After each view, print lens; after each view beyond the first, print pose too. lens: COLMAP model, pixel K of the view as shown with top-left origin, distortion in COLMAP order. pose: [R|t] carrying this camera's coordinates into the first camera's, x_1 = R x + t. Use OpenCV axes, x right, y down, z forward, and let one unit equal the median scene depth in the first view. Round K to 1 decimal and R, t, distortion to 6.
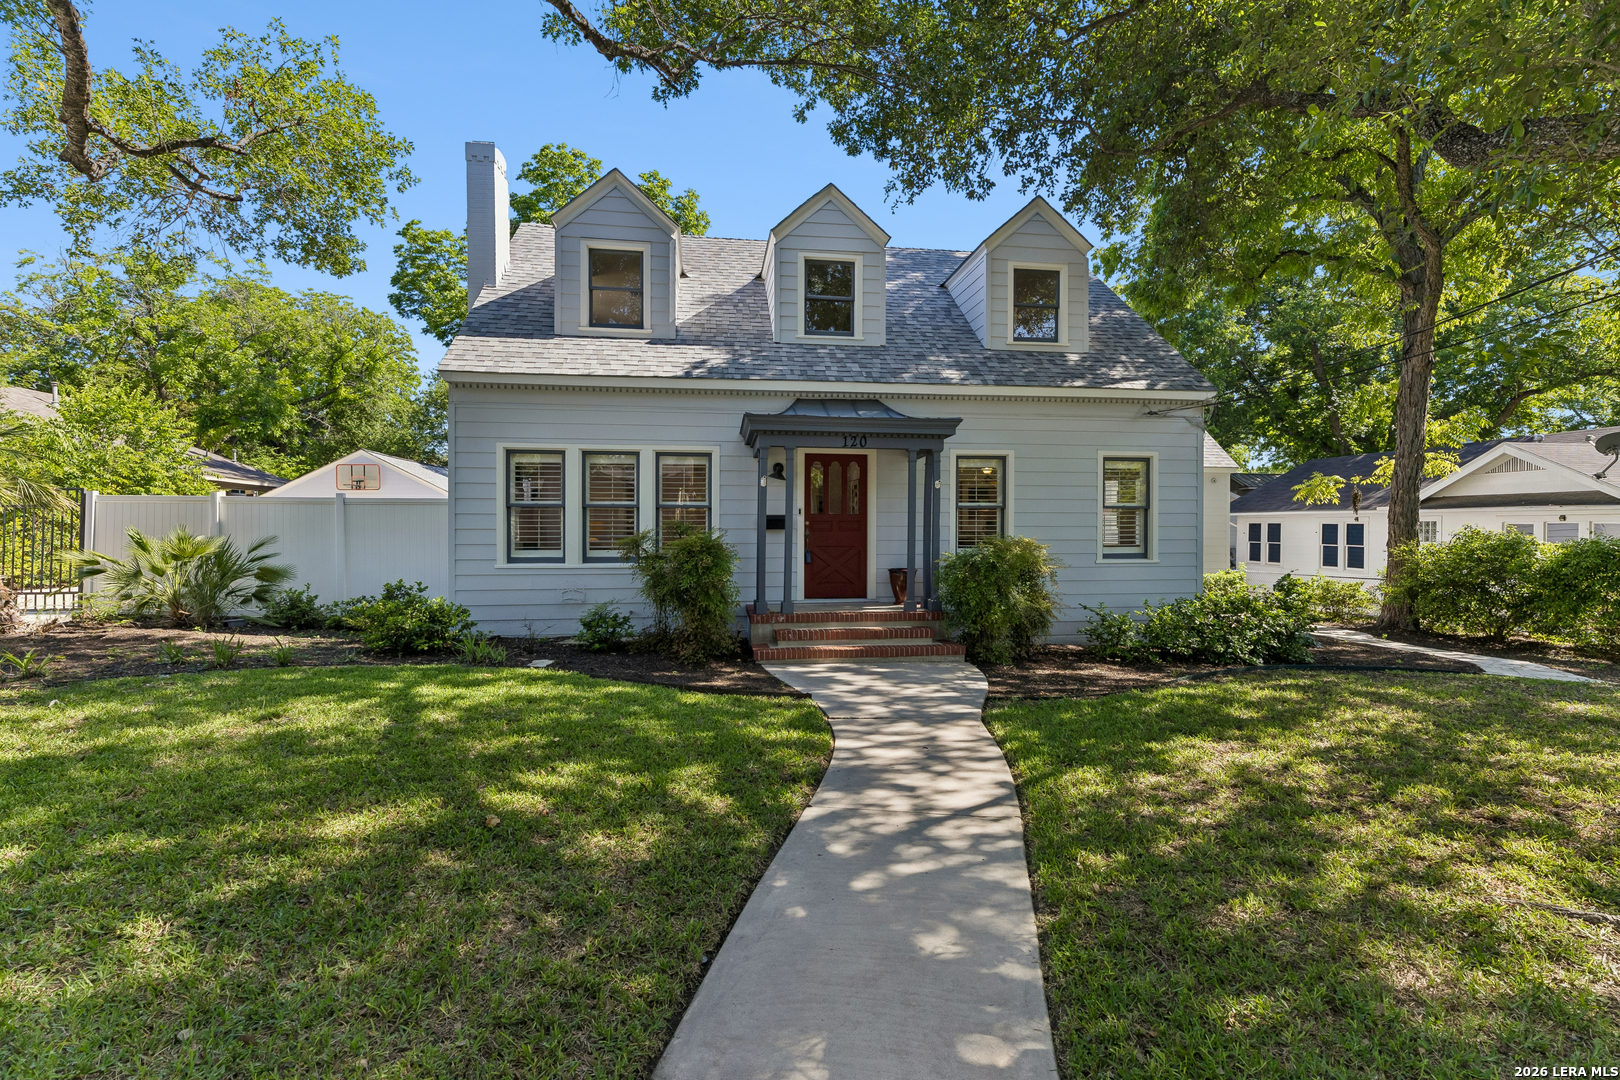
lens RADIAL K [[721.1, 0, 803.6], [0, 721.1, 529.1], [0, 0, 1]] dist [0.003559, -0.000627]
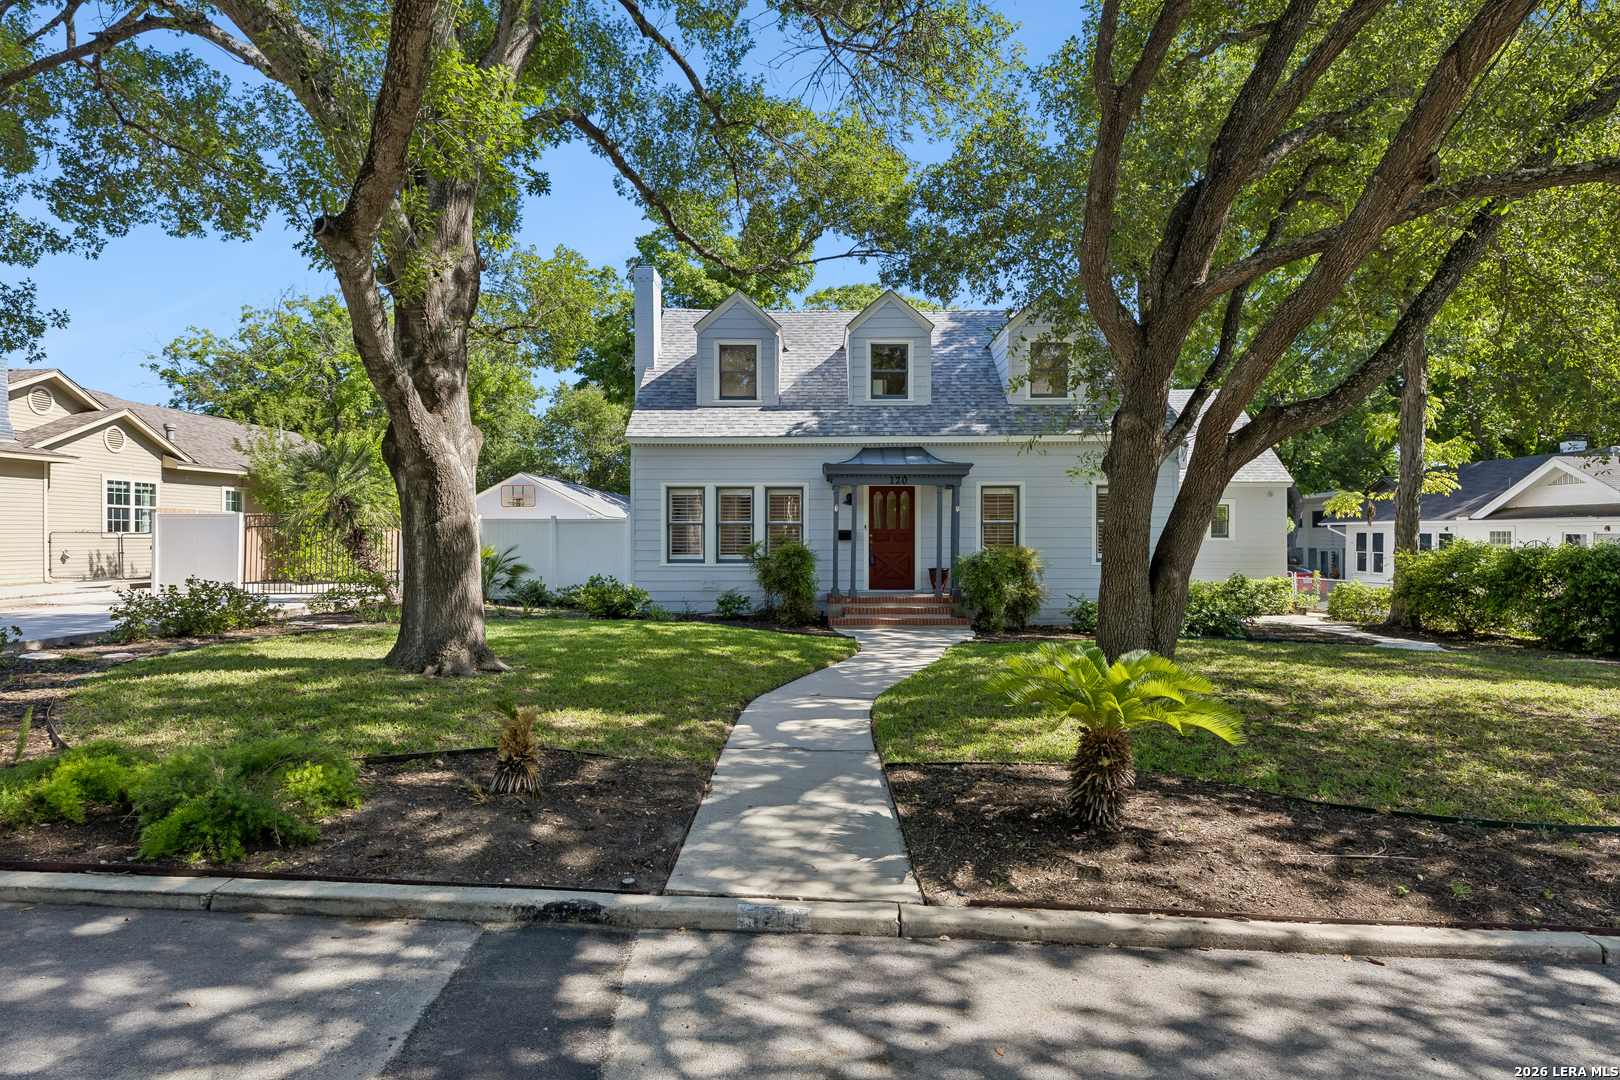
lens RADIAL K [[835.9, 0, 810.0], [0, 835.9, 540.0], [0, 0, 1]] dist [-0.002129, -0.000228]
pose [[0.989471, -0.000975, -0.144731, 0.121988], [0.001217, 0.999998, 0.001585, -0.002538], [0.144729, -0.001745, 0.989470, -0.623333]]
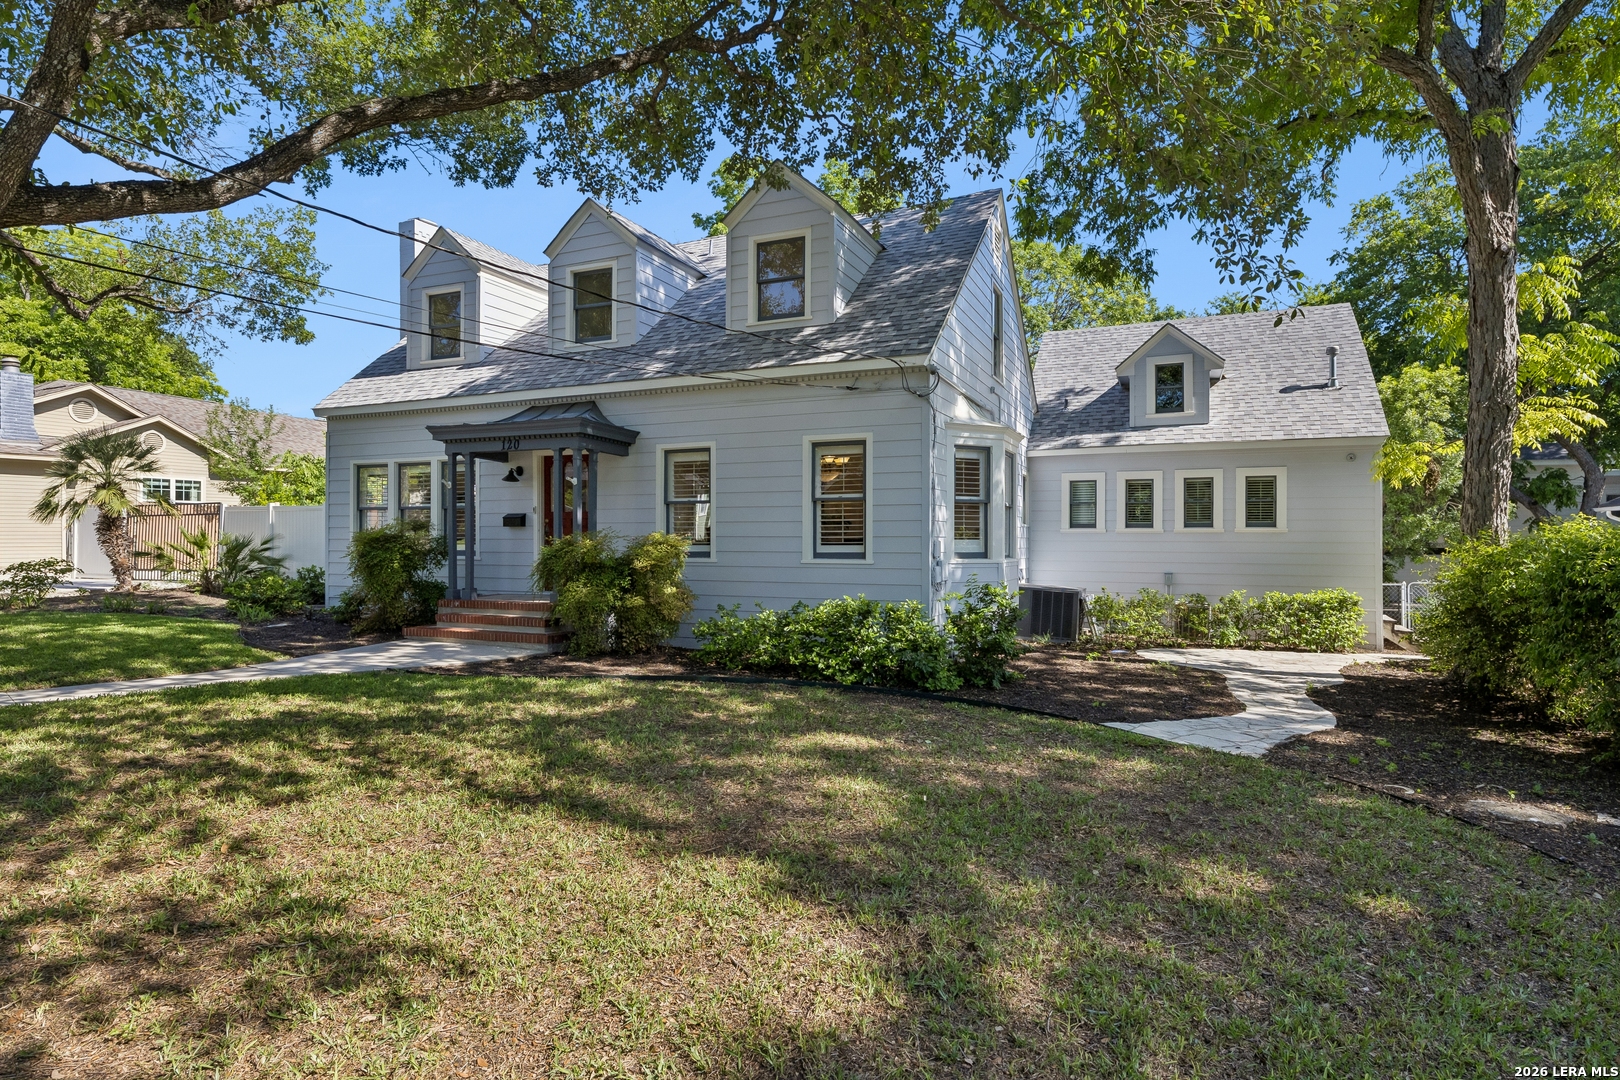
lens RADIAL K [[835.7, 0, 808.1], [0, 835.7, 527.0], [0, 0, 1]] dist [-0.039394, 0.000142]
pose [[0.854587, -0.002008, -0.519305, 0.966919], [0.004933, 0.999979, 0.004251, -0.002345], [0.519285, -0.006194, 0.854578, 0.134826]]
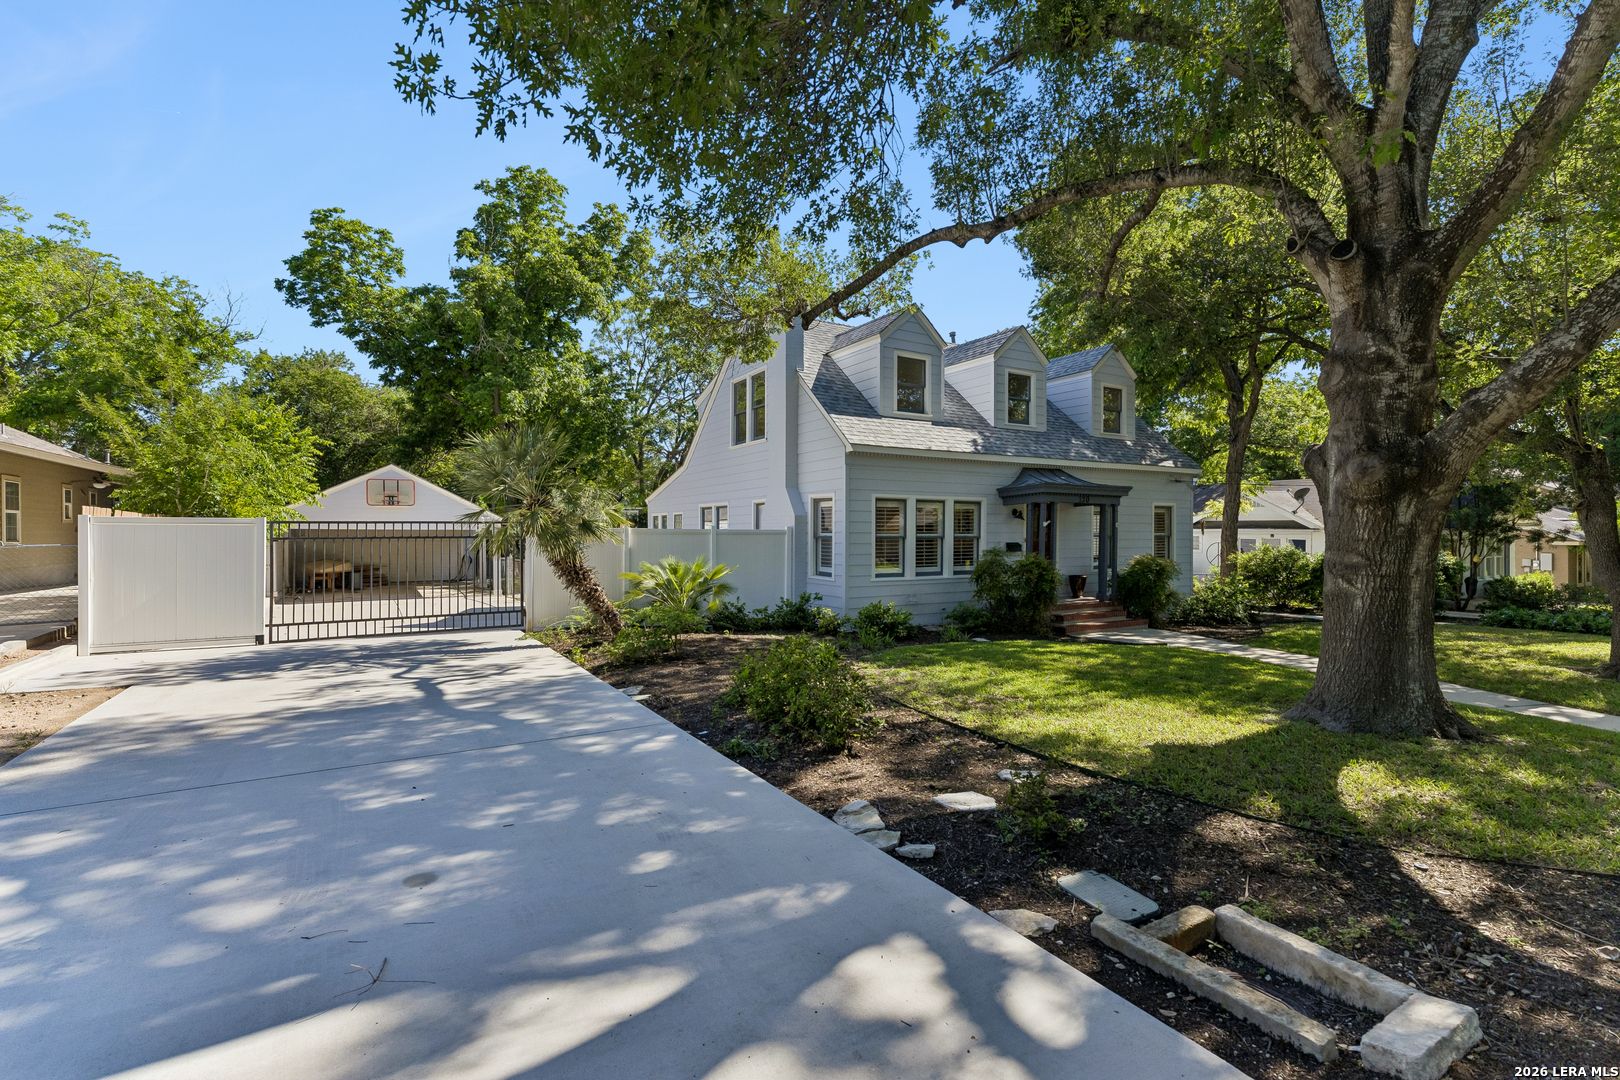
lens RADIAL K [[721.1, 0, 803.6], [0, 721.1, 529.1], [0, 0, 1]] dist [0.003559, -0.000627]
pose [[0.925663, 0.002378, 0.378341, -1.007411], [-0.001090, 0.999993, -0.003620, -0.040888], [-0.378347, 0.002938, 0.925659, -0.251923]]
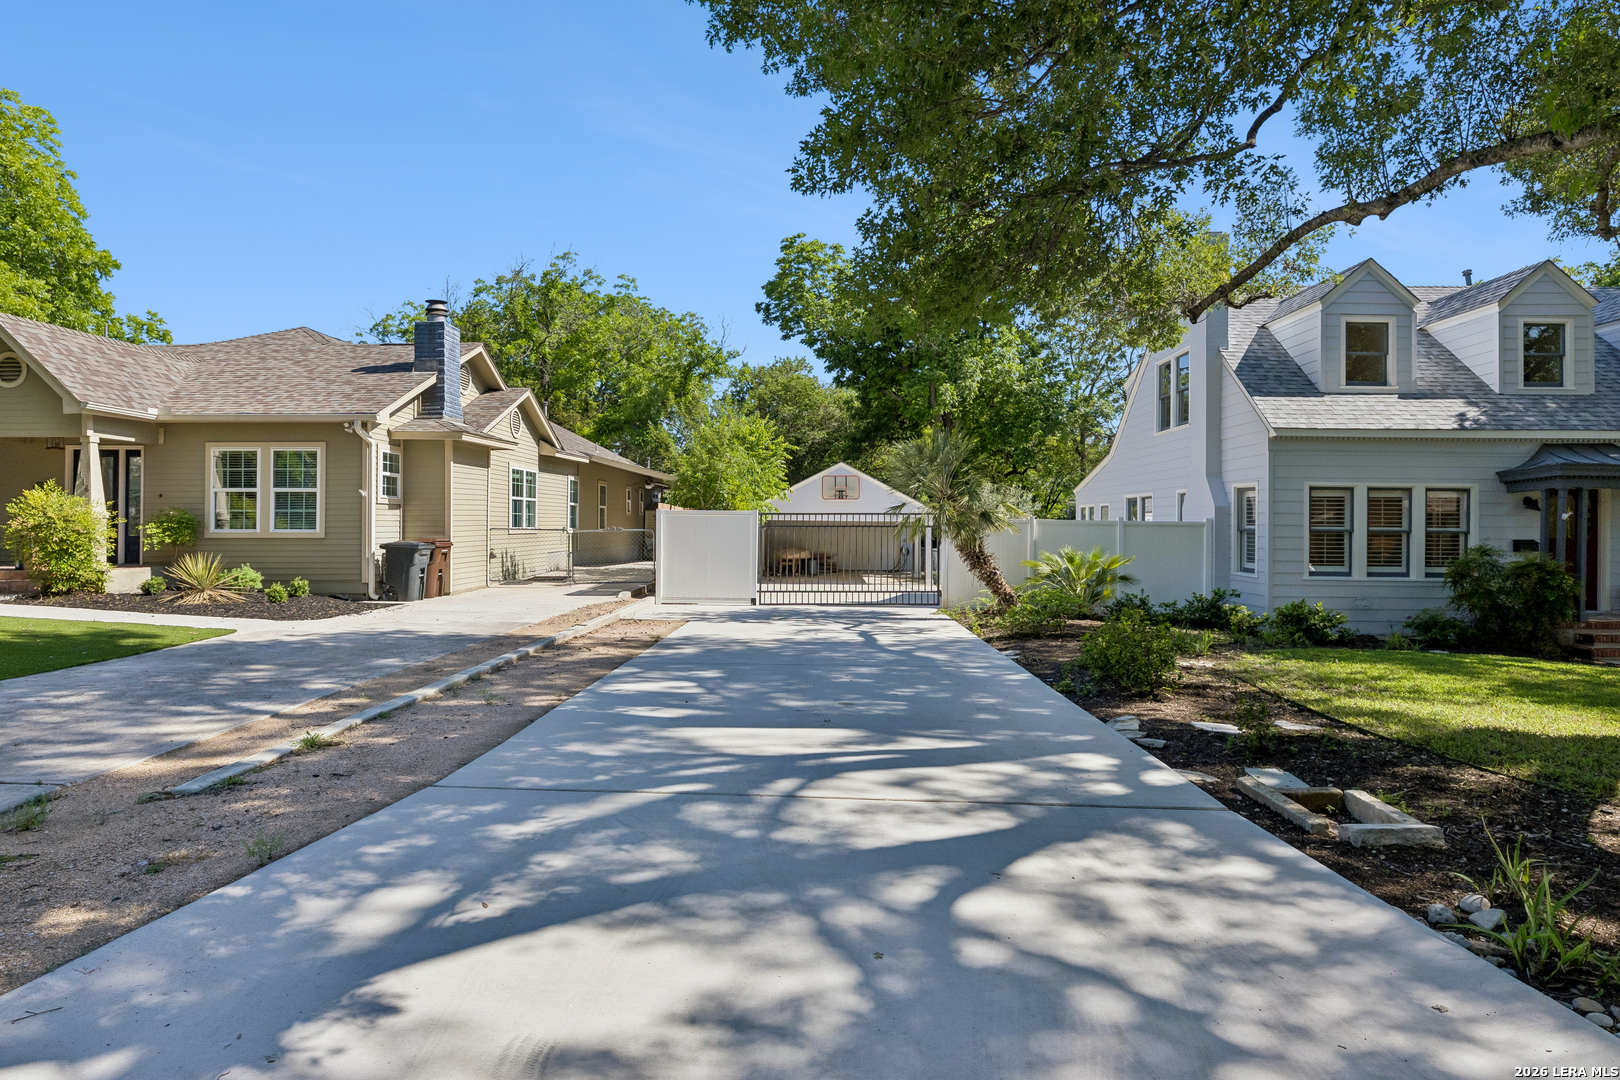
lens RADIAL K [[839.7, 0, 829.1], [0, 839.7, 516.3], [0, 0, 1]] dist [-0.000767, 0.000020]
pose [[0.989112, 0.006473, -0.147024, -0.960747], [-0.007812, 0.999933, -0.008528, -0.036435], [0.146959, 0.009583, 0.989096, -0.552962]]
